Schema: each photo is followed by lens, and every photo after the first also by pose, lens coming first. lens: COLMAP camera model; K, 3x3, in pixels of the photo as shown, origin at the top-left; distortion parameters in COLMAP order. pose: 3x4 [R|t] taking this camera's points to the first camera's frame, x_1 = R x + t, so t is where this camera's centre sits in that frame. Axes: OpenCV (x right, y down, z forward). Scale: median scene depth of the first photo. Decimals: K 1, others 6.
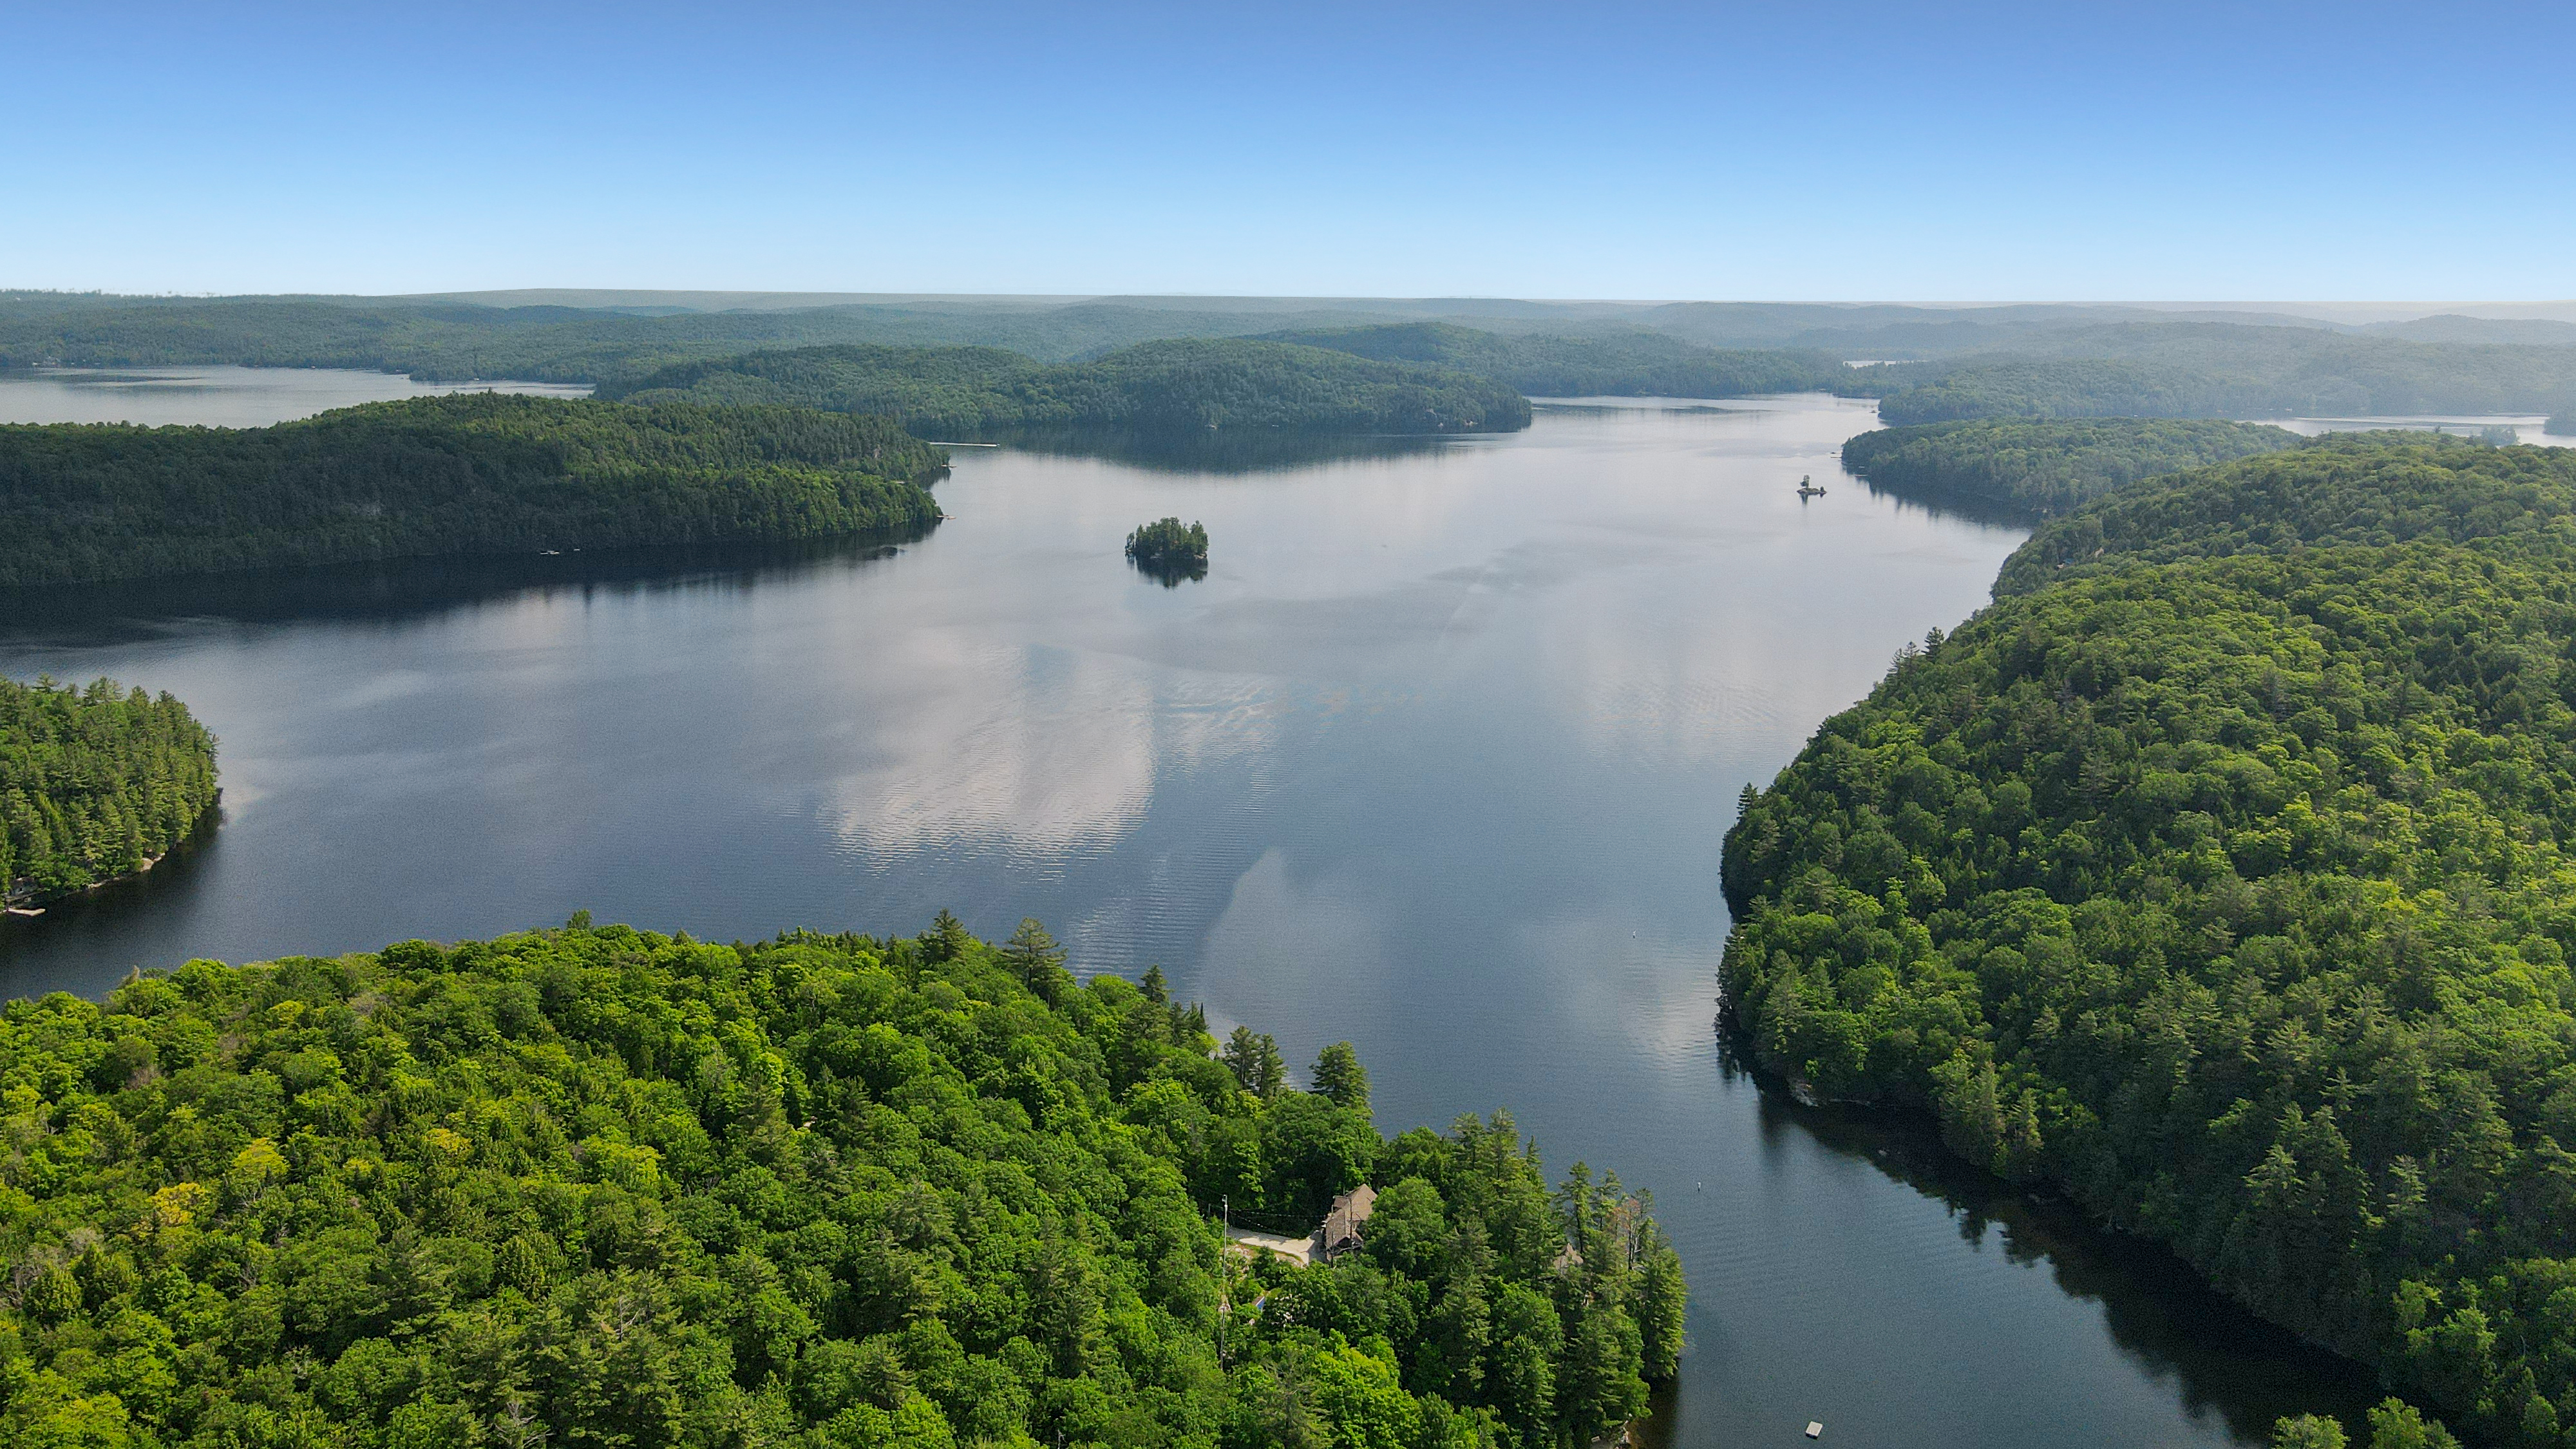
lens RADIAL K [[1933.6, 0, 1288.0], [0, 1933.6, 724.5], [0, 0, 1]] dist [-0.008546, 0.038066]
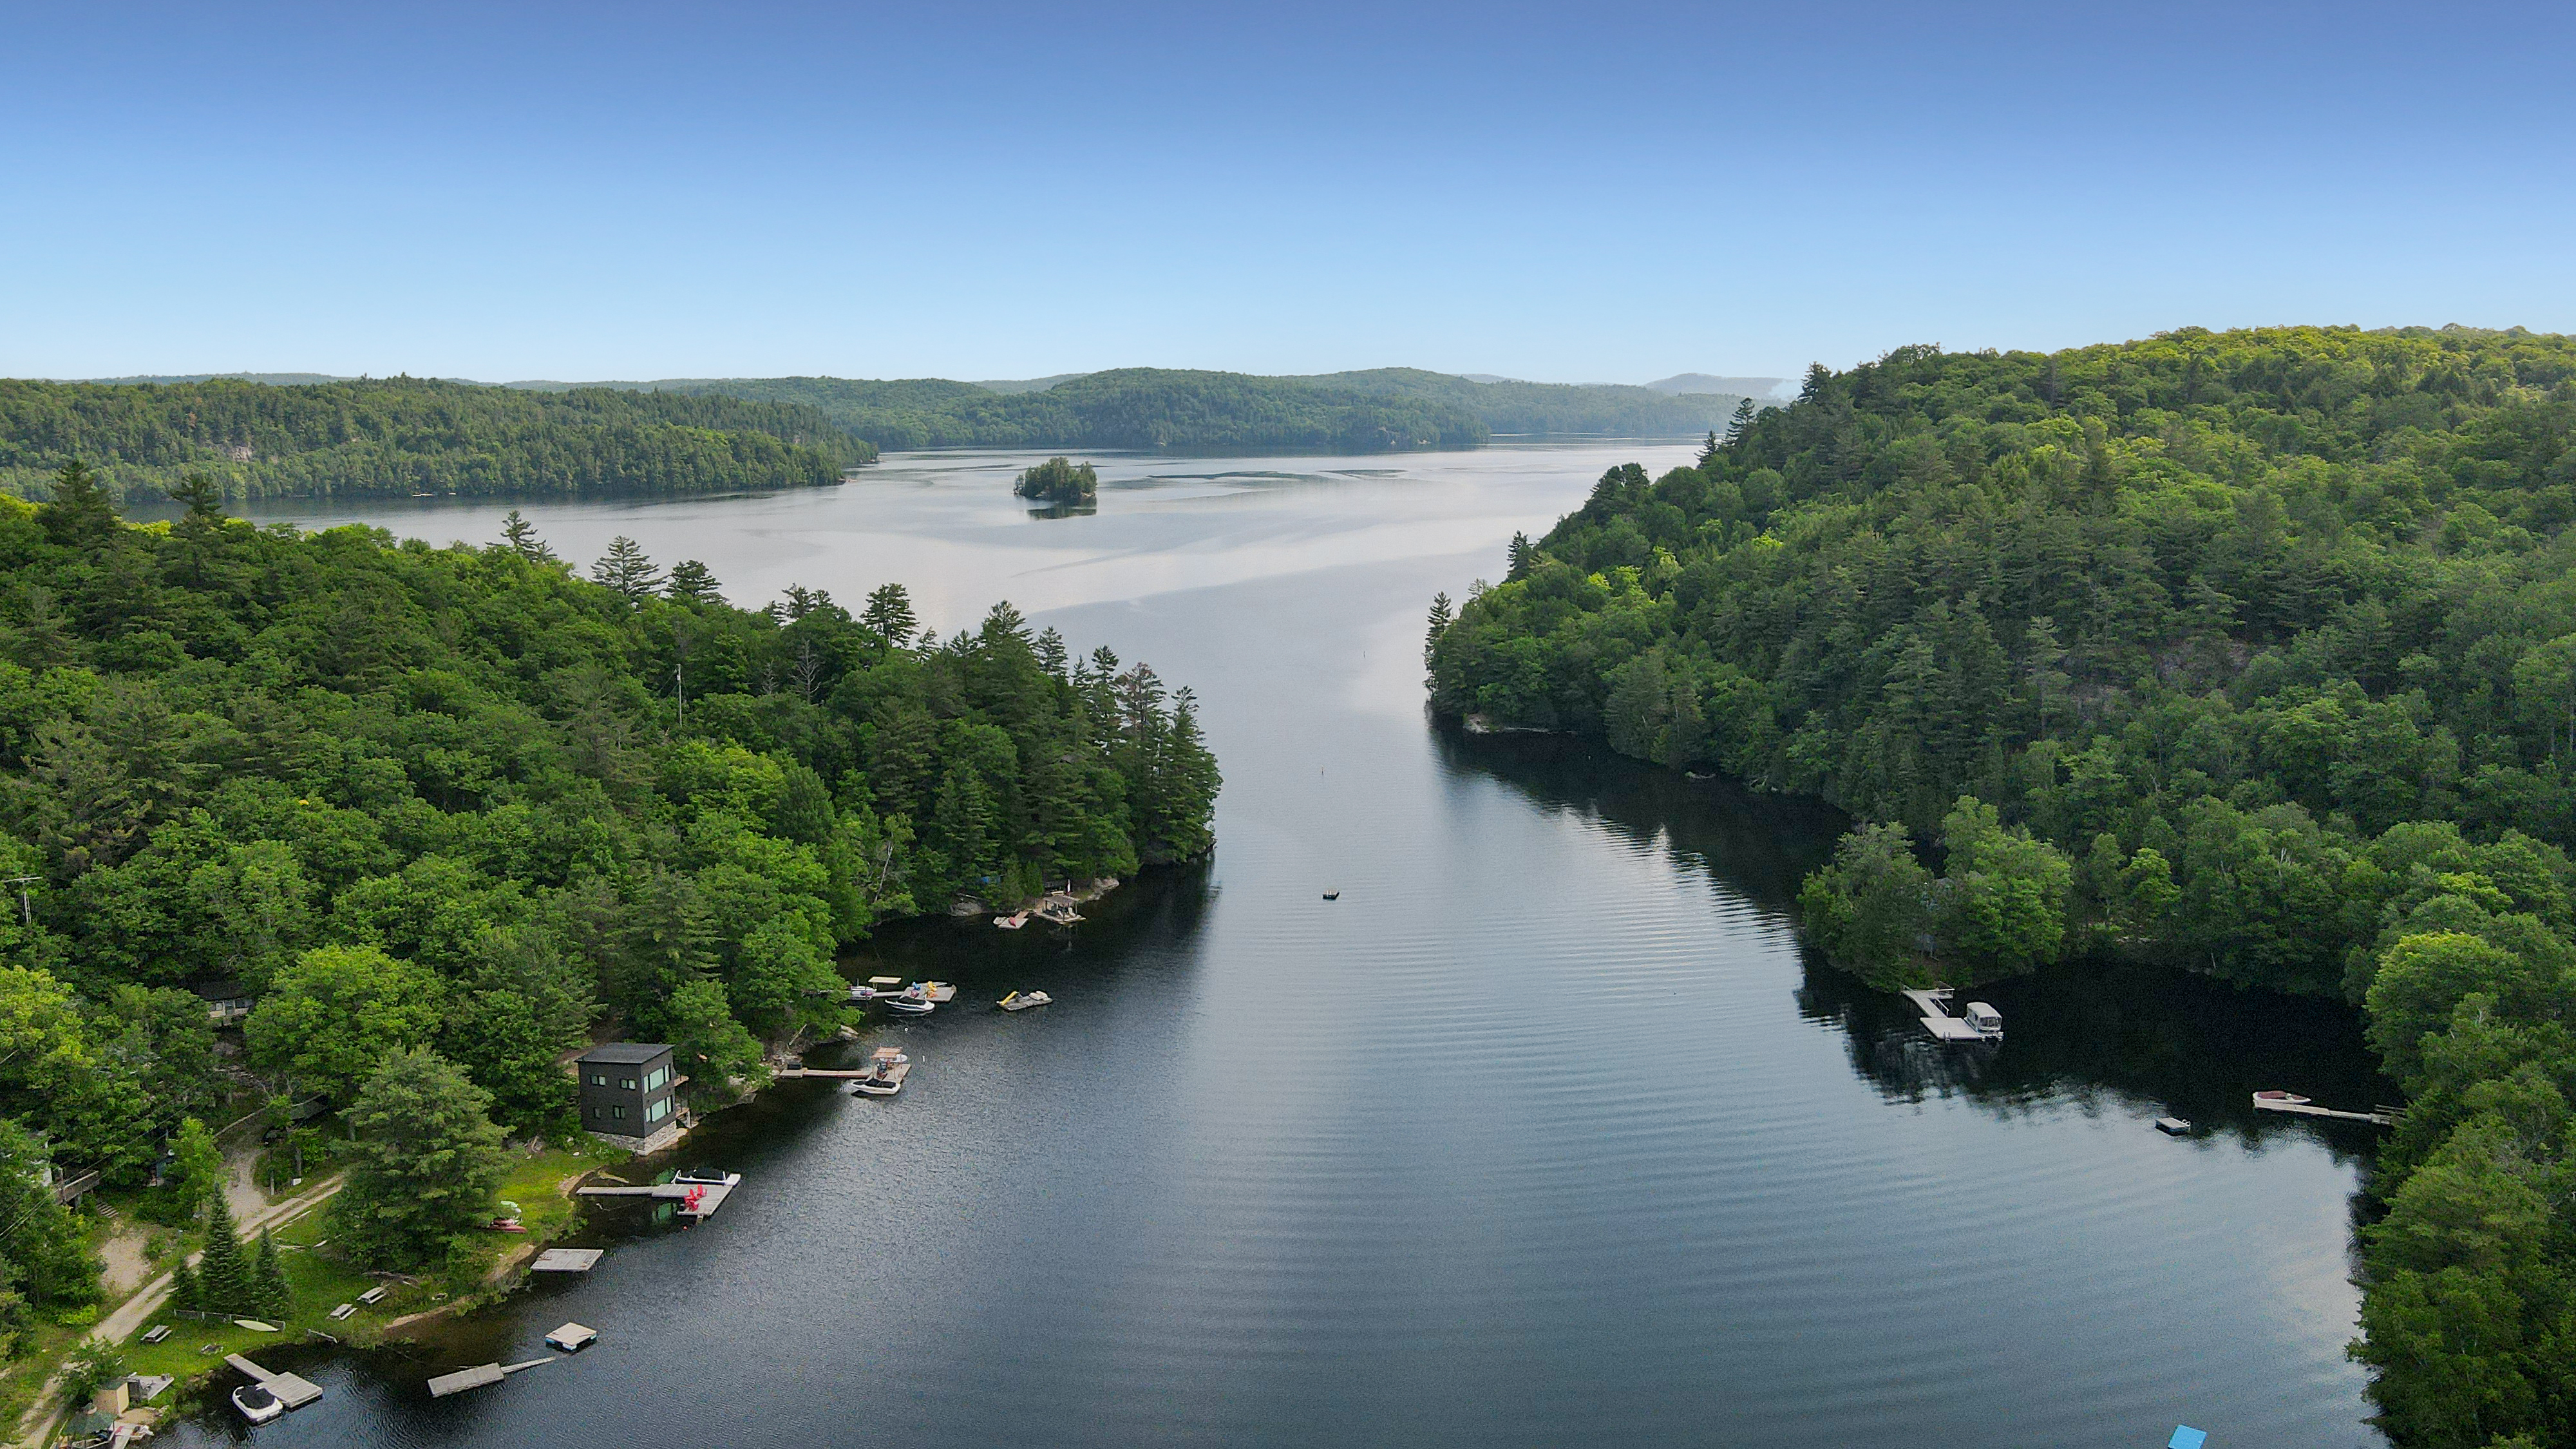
lens RADIAL K [[1933.6, 0, 1288.0], [0, 1933.6, 724.5], [0, 0, 1]] dist [-0.008546, 0.038066]
pose [[0.999982, -0.001903, -0.005672, 0.060332], [0.001614, 0.998726, -0.050443, 0.077292], [0.005761, 0.050433, 0.998711, 0.034384]]
